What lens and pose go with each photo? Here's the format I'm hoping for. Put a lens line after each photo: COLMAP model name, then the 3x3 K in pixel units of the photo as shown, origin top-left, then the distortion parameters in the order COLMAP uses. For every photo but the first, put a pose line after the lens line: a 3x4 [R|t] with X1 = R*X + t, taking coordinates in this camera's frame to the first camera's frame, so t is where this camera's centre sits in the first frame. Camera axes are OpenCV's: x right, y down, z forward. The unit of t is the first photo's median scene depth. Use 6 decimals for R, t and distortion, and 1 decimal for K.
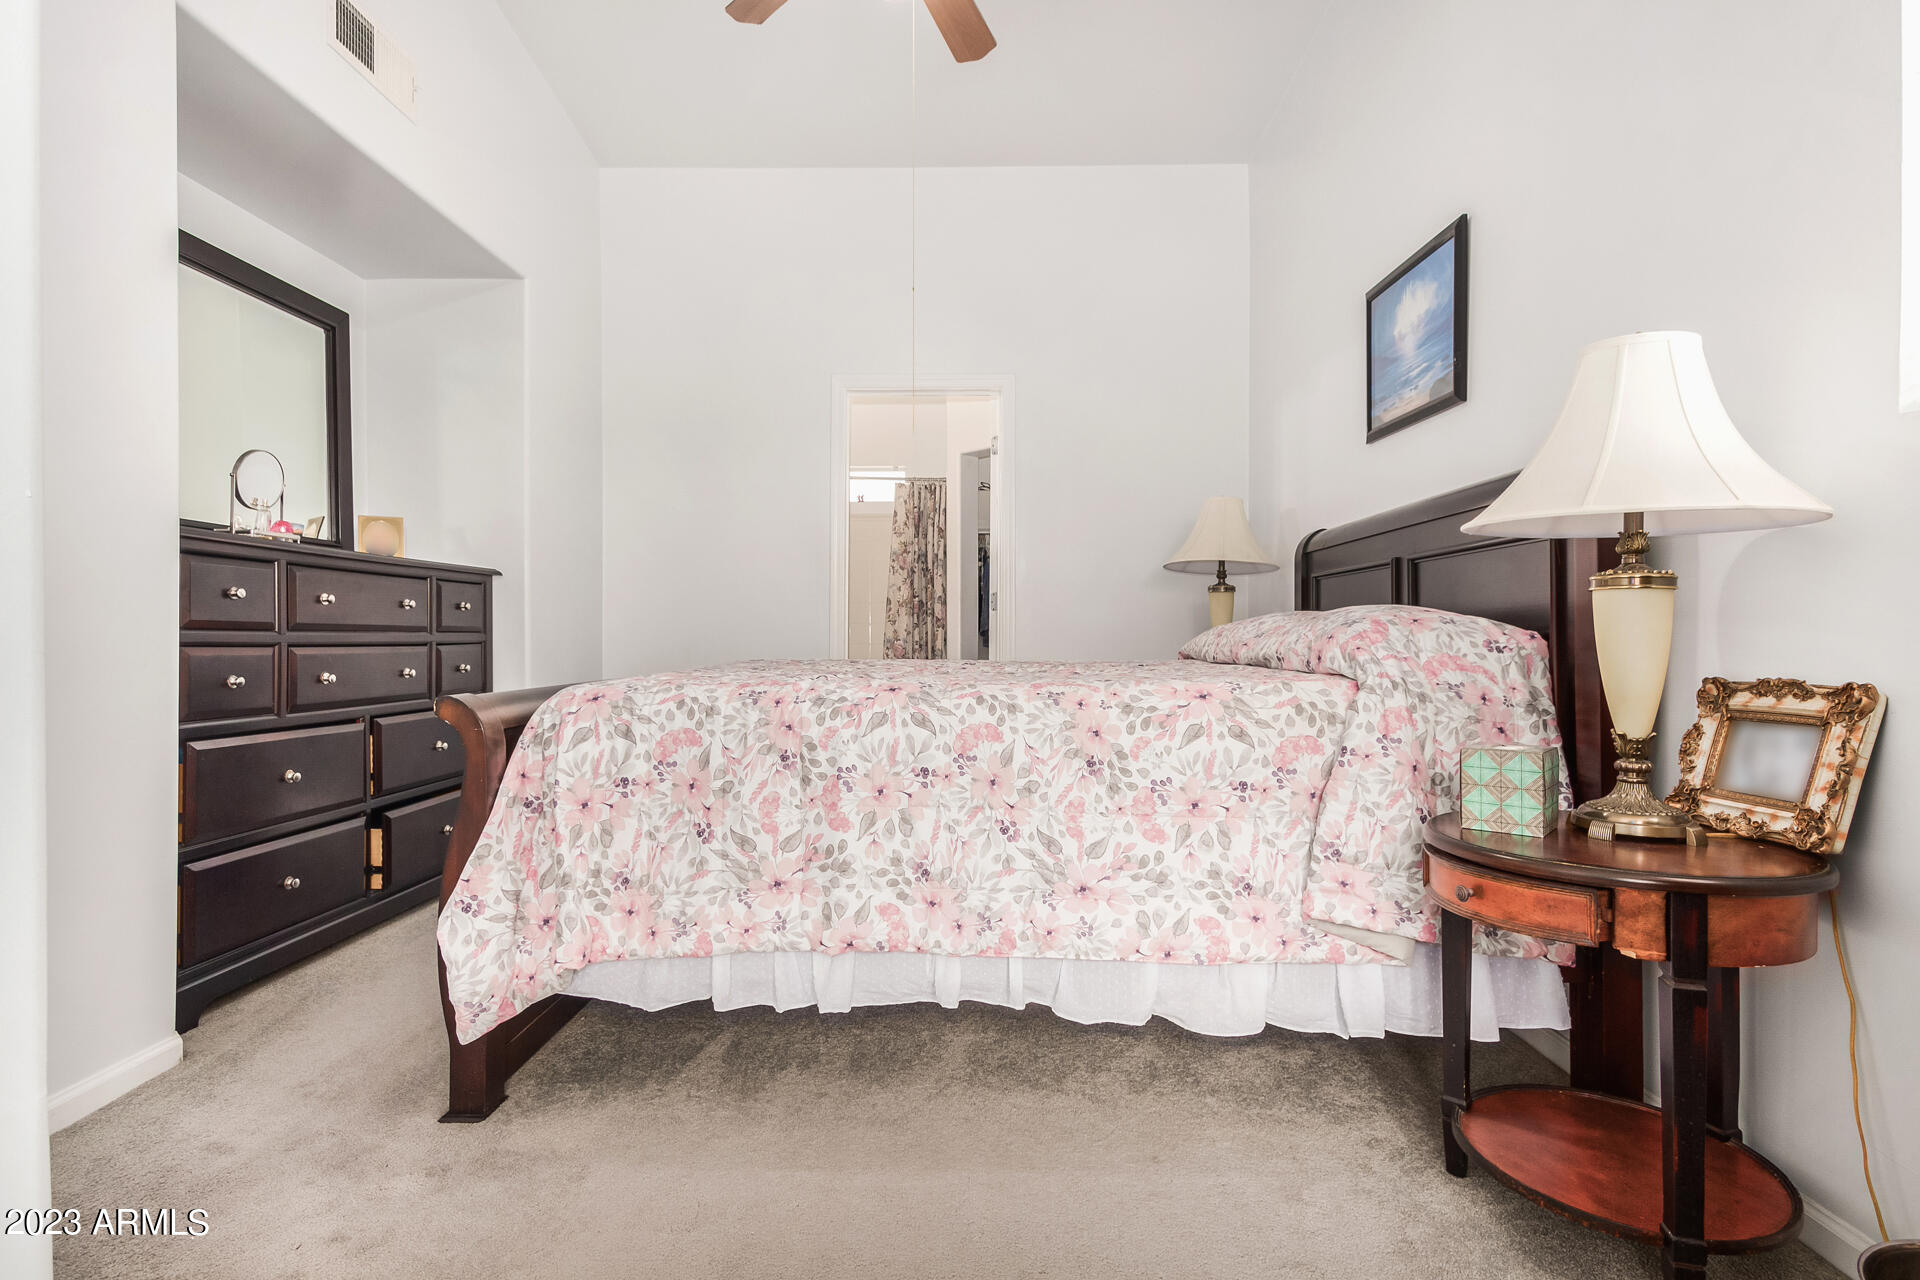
lens RADIAL K [[937.2, 0, 967.6], [0, 937.2, 620.1], [0, 0, 1]] dist [0.035907, -0.018856]
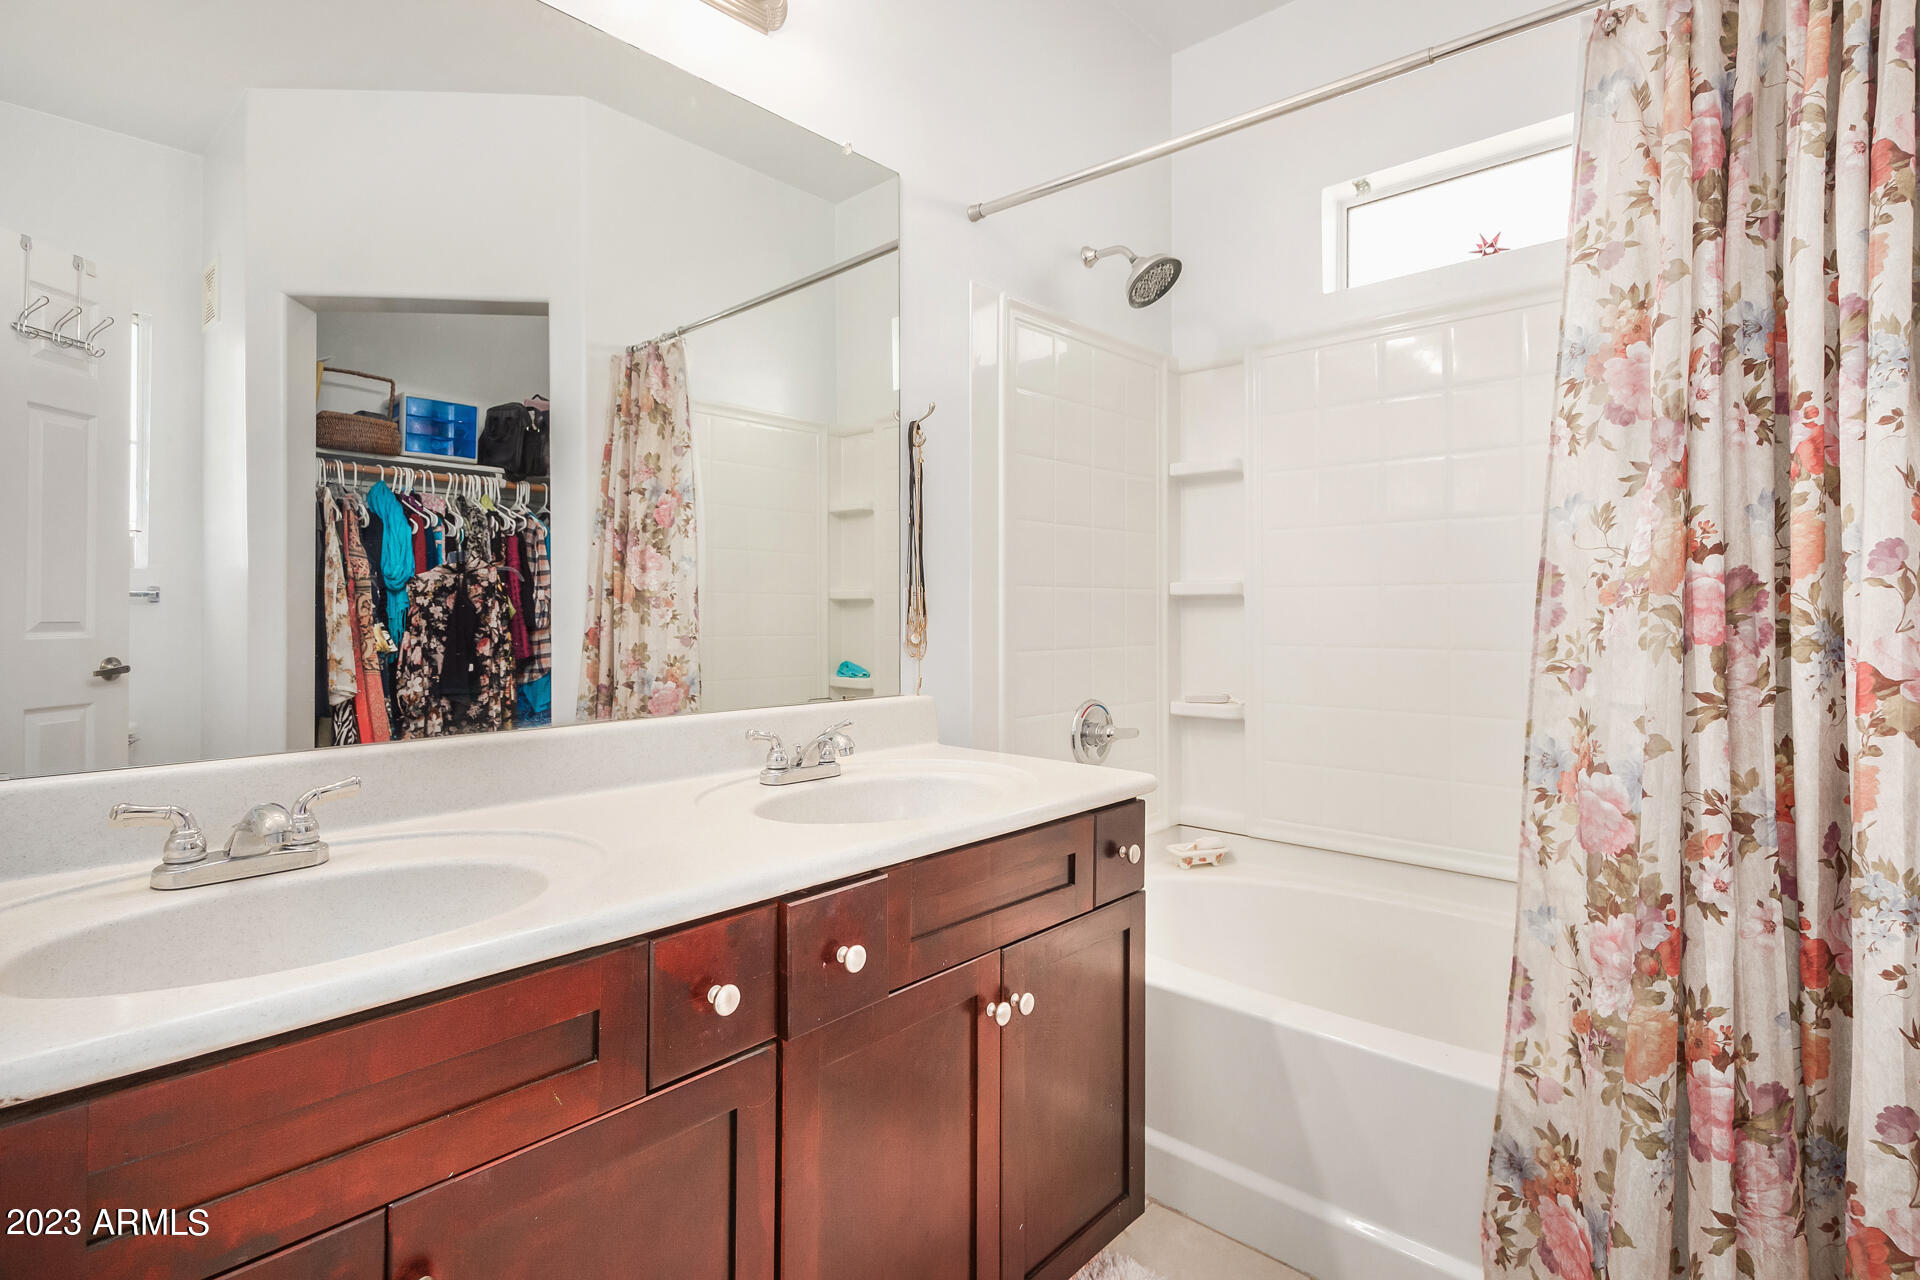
lens RADIAL K [[937.2, 0, 967.6], [0, 937.2, 620.1], [0, 0, 1]] dist [0.035907, -0.018856]
pose [[0.743528, -0.003236, -0.668697, -0.037474], [0.017837, 0.999728, 0.014995, -0.016419], [0.668467, -0.023077, 0.743384, 0.751842]]
